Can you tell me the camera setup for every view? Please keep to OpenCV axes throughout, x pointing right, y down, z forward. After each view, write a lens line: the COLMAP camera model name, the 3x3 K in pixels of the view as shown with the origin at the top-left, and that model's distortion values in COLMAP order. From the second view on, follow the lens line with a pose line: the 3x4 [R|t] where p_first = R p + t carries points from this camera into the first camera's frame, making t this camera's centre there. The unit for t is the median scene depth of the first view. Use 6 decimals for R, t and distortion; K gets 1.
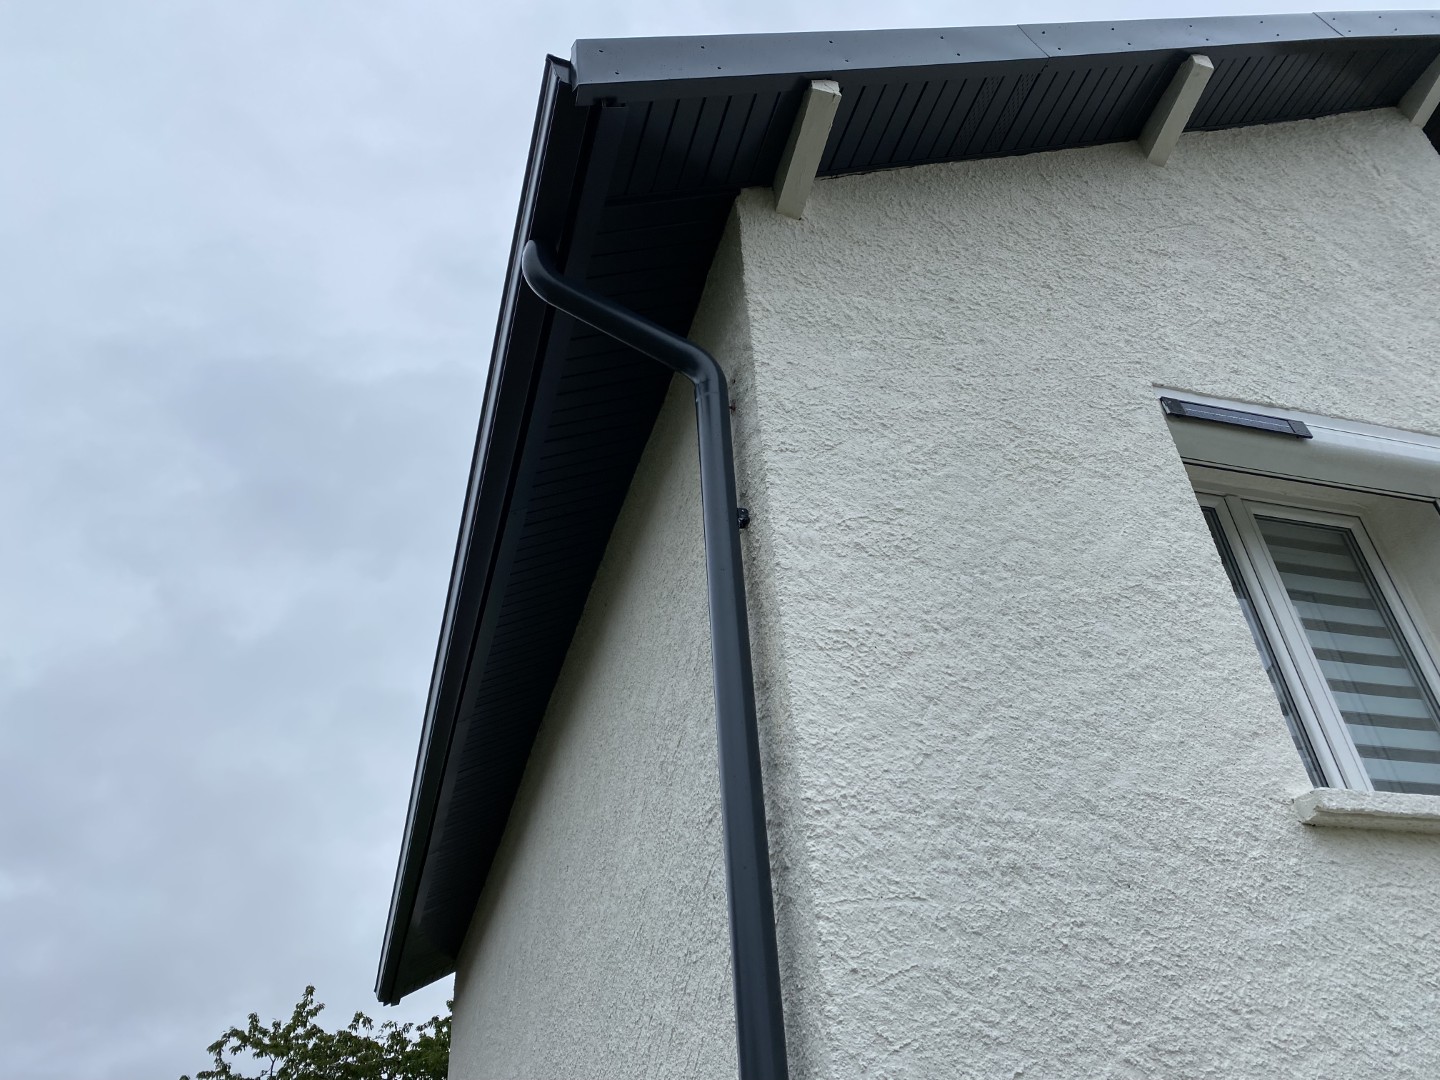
lens RADIAL K [[1093.2, 0, 720.0], [0, 1093.2, 540.0], [0, 0, 1]] dist [0.036967, -0.044804]
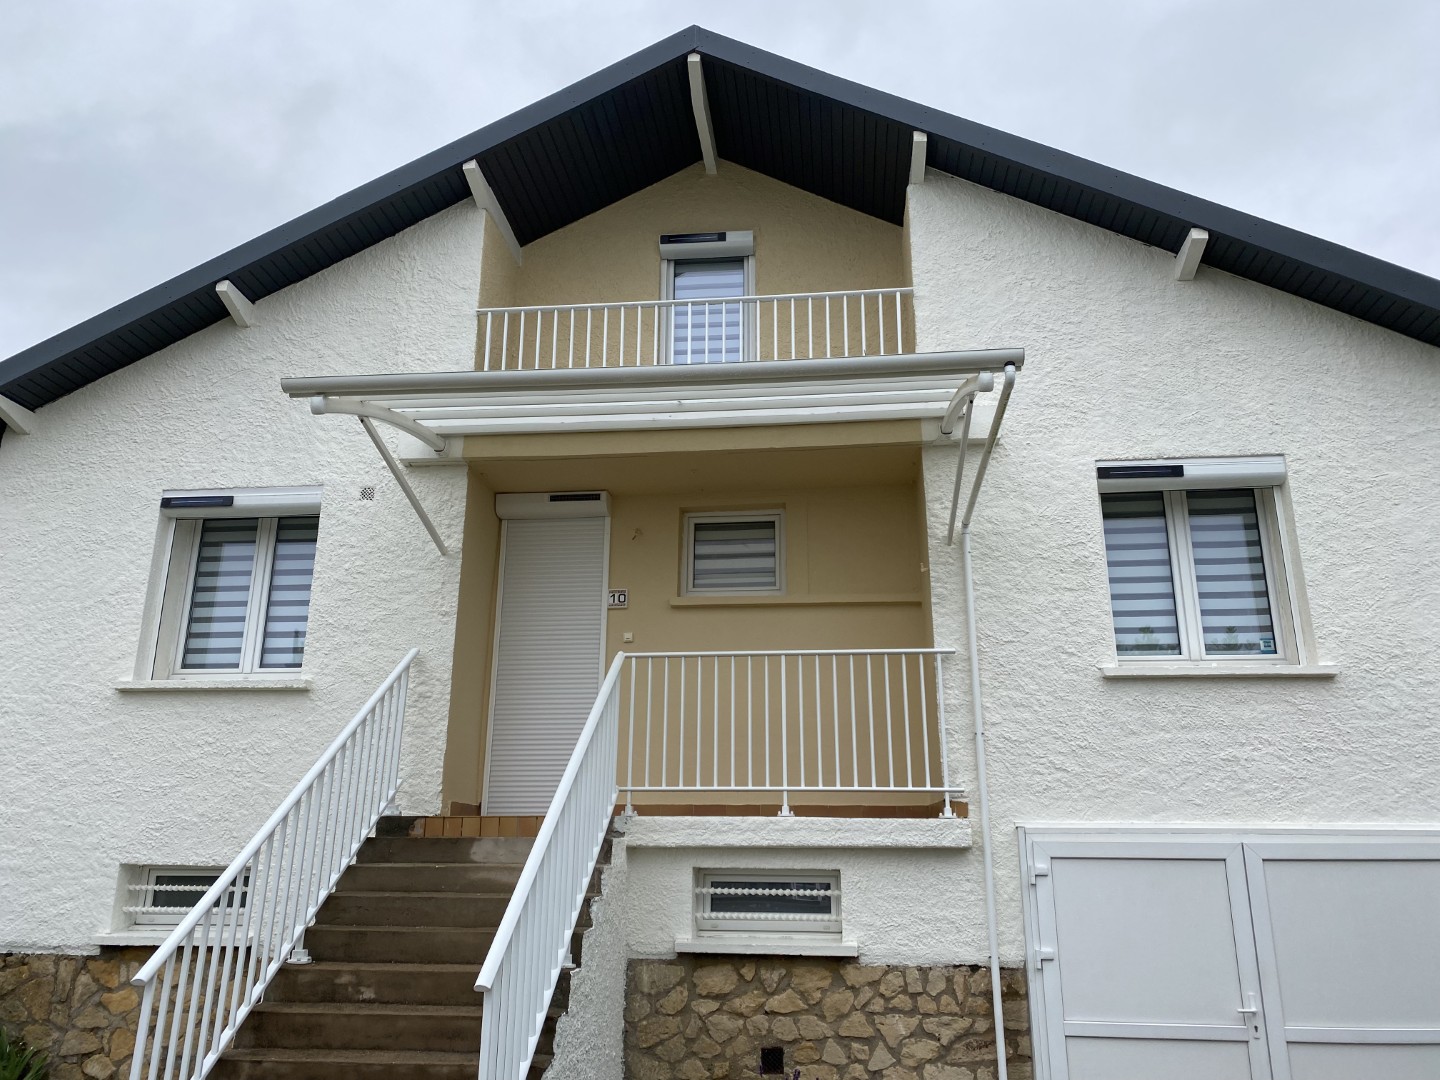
lens RADIAL K [[1093.2, 0, 720.0], [0, 1093.2, 540.0], [0, 0, 1]] dist [0.036967, -0.044804]
pose [[0.921830, -0.044545, -0.385027, 3.150029], [0.172151, 0.937070, 0.303750, -0.728497], [0.347266, -0.346288, 0.871487, -0.845315]]
